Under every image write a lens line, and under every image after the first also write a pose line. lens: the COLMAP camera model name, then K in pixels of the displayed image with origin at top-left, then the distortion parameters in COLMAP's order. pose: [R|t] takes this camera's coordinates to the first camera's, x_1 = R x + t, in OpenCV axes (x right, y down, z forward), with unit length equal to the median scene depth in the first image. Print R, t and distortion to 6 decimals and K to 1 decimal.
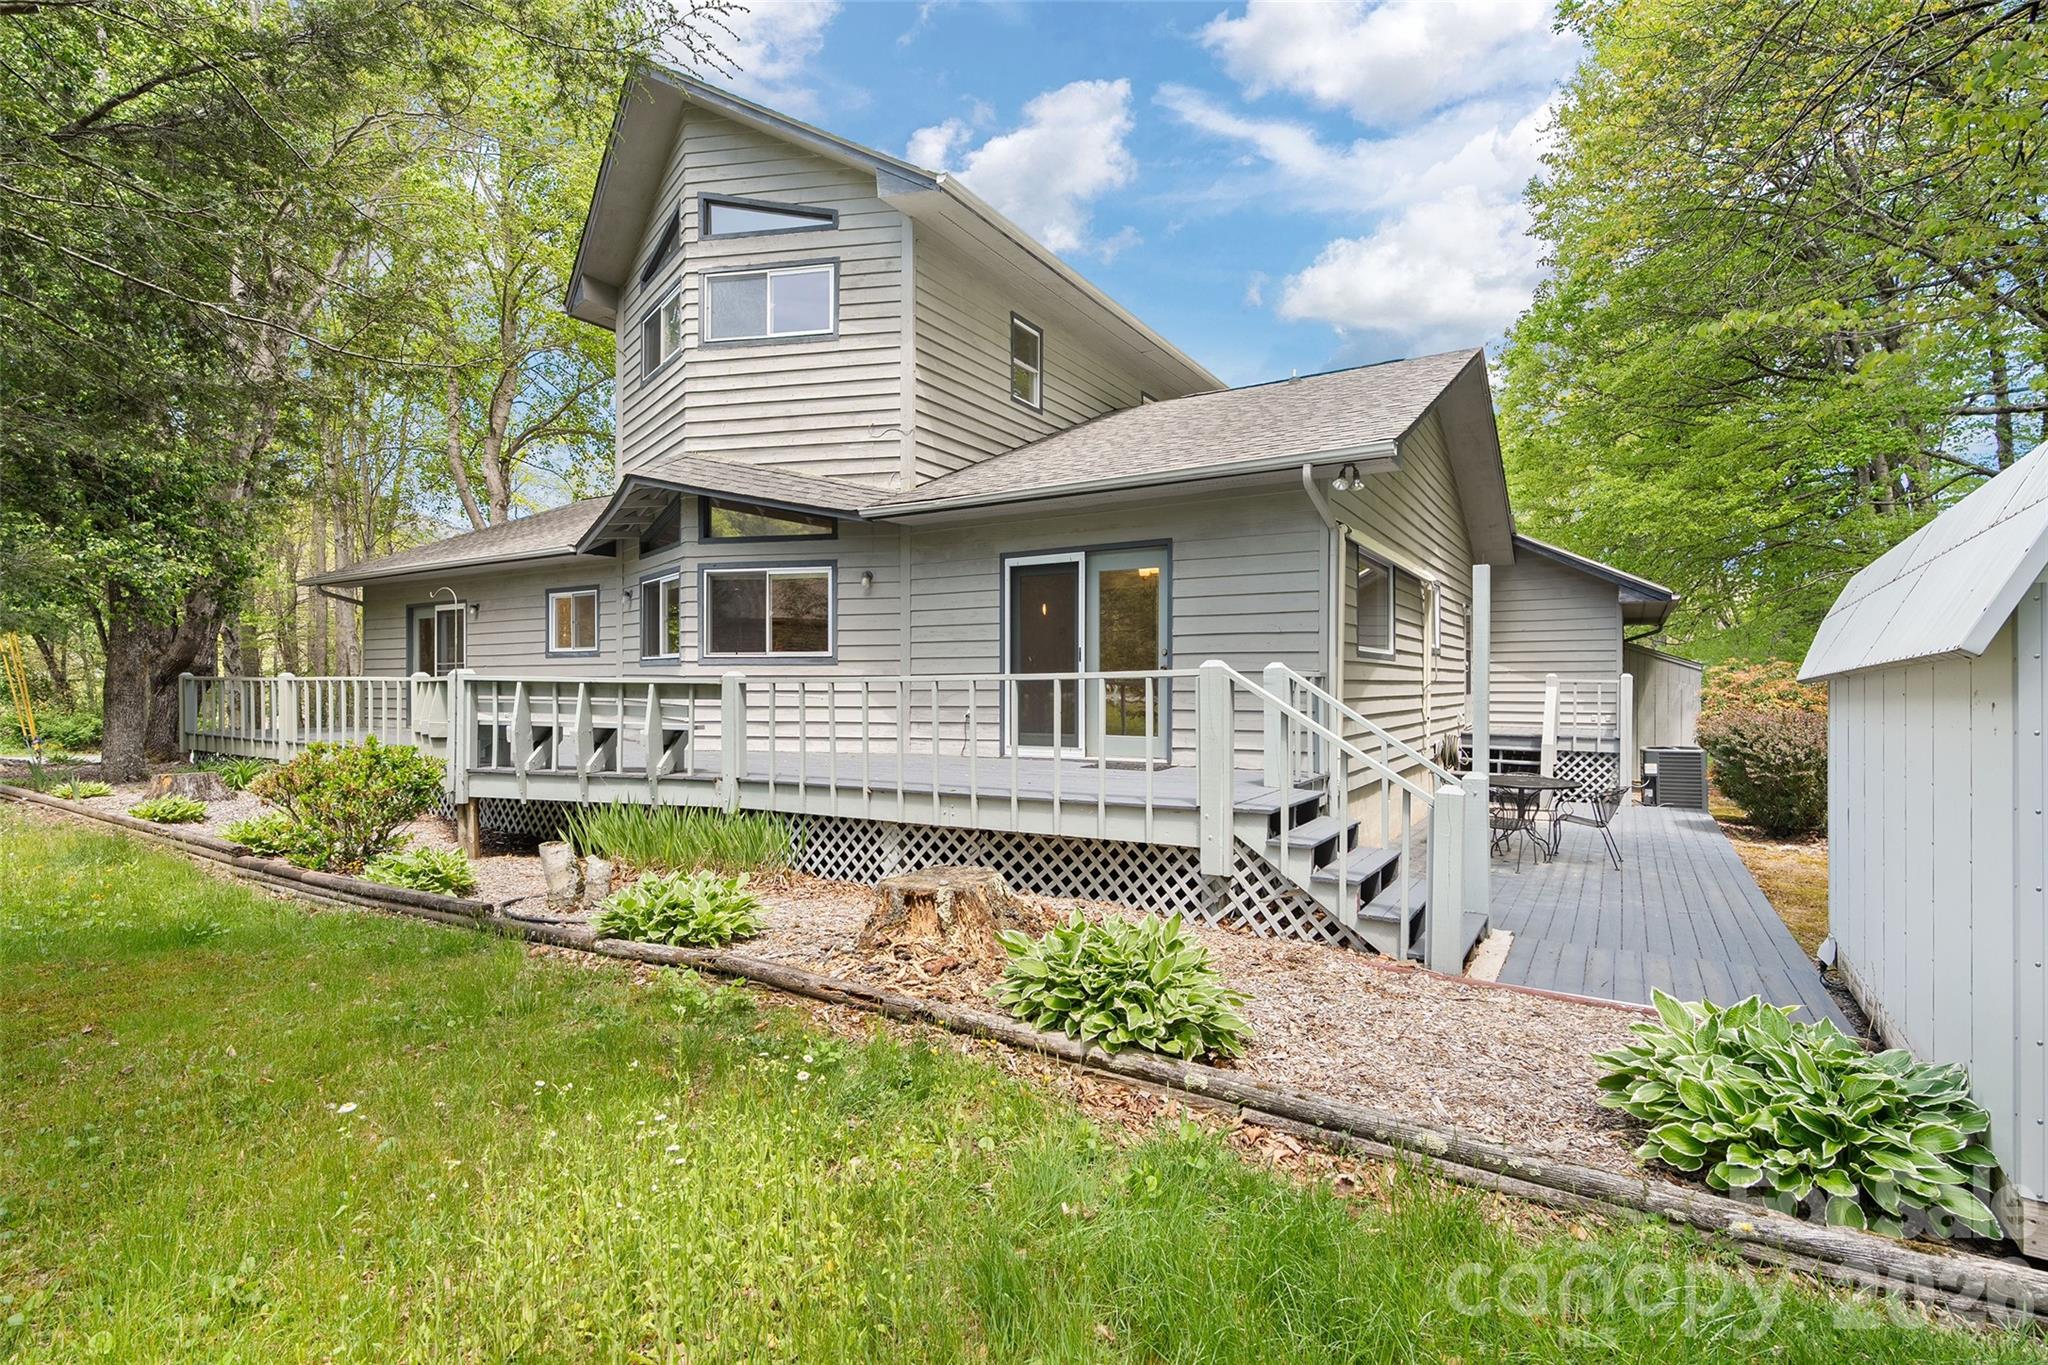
lens RADIAL K [[955.6, 0, 1024.0], [0, 955.6, 682.5], [0, 0, 1]] dist [-0.000771, -0.000056]
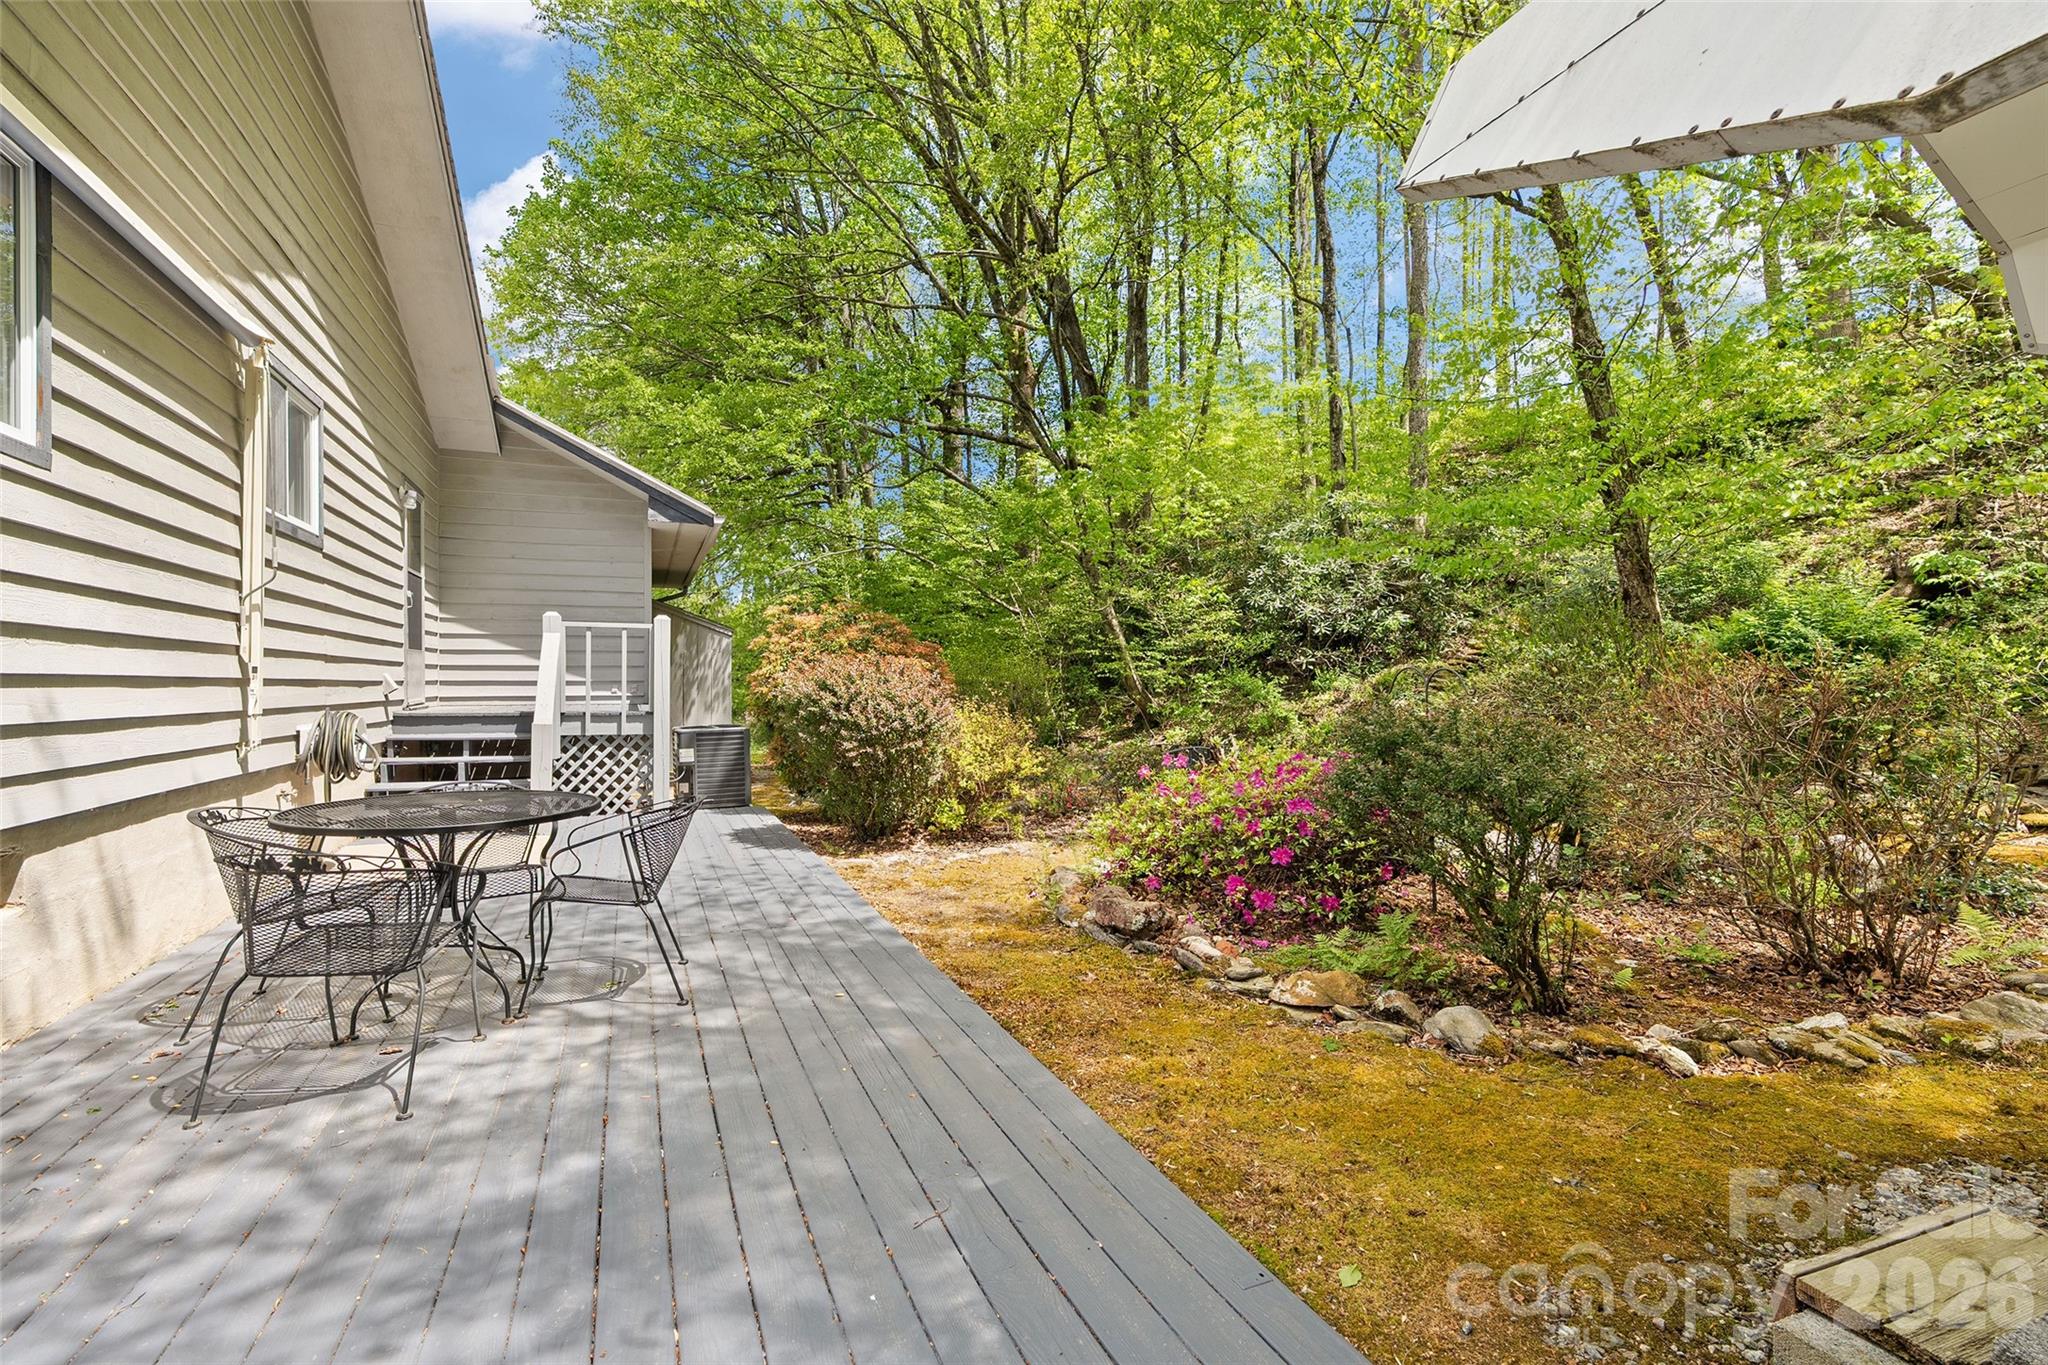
lens RADIAL K [[938.5, 0, 1024.0], [0, 938.5, 682.5], [0, 0, 1]] dist [0.001282, 0.000163]
pose [[0.577992, -0.003634, 0.816035, 0.233794], [0.002970, 0.999993, 0.002350, 0.035892], [-0.816037, 0.001065, 0.577998, 0.400849]]
